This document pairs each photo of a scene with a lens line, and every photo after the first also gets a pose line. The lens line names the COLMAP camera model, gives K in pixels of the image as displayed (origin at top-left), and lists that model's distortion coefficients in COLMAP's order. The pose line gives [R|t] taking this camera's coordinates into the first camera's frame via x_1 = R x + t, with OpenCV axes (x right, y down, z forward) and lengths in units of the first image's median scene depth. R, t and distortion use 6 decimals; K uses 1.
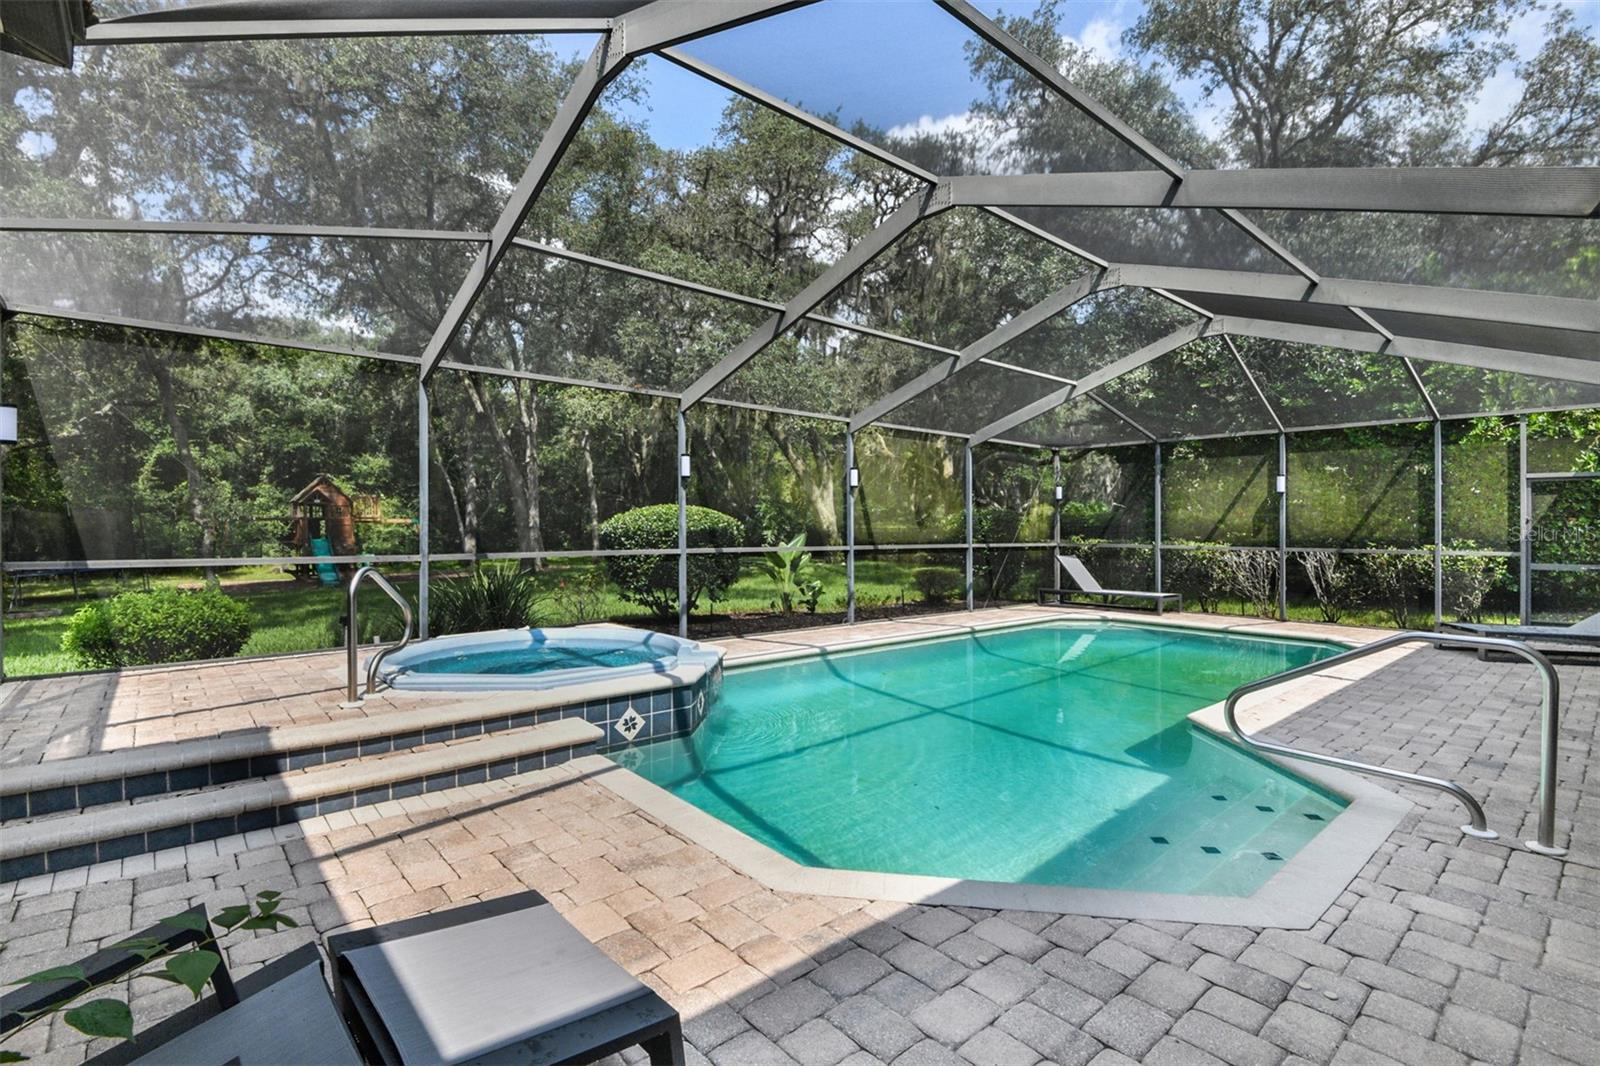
lens RADIAL K [[750.1, 0, 782.1], [0, 750.1, 508.5], [0, 0, 1]] dist [-0.014236, -0.000616]
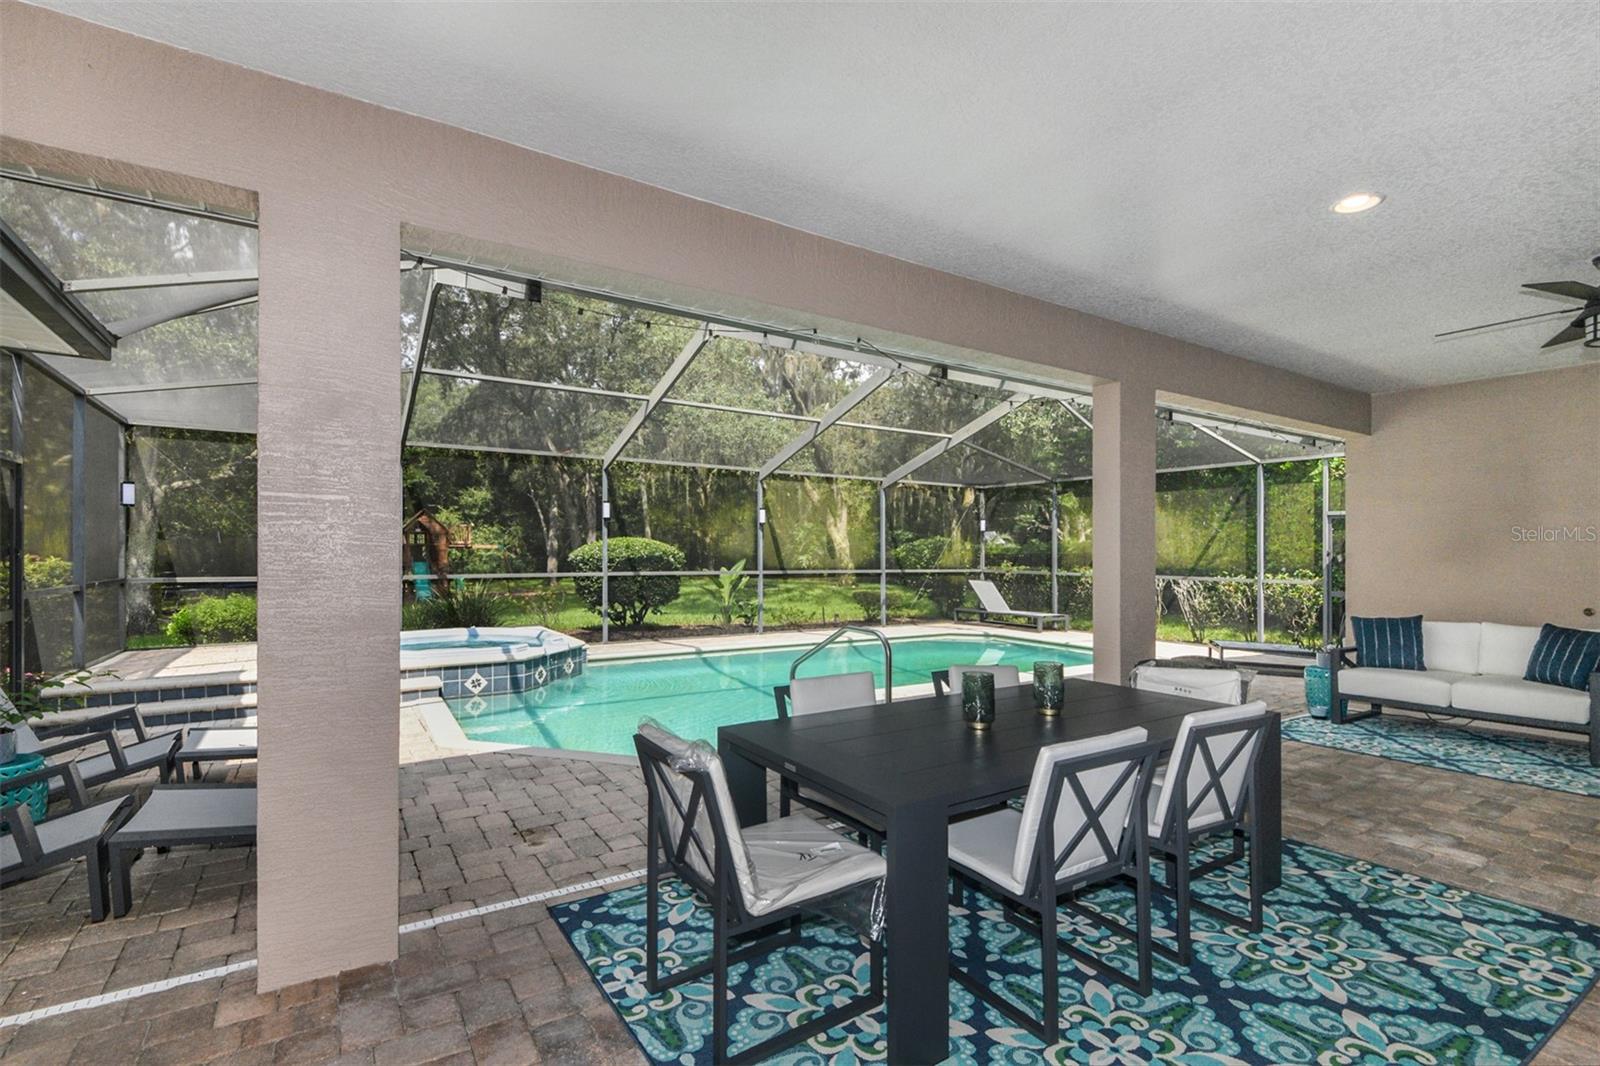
lens RADIAL K [[735.6, 0, 793.5], [0, 735.6, 547.4], [0, 0, 1]] dist [-0.000407, -0.000137]
pose [[0.991414, 0.002418, -0.130735, 0.304680], [0.000114, 0.999813, 0.019357, -0.013097], [0.130757, -0.019206, 0.991228, -0.205383]]
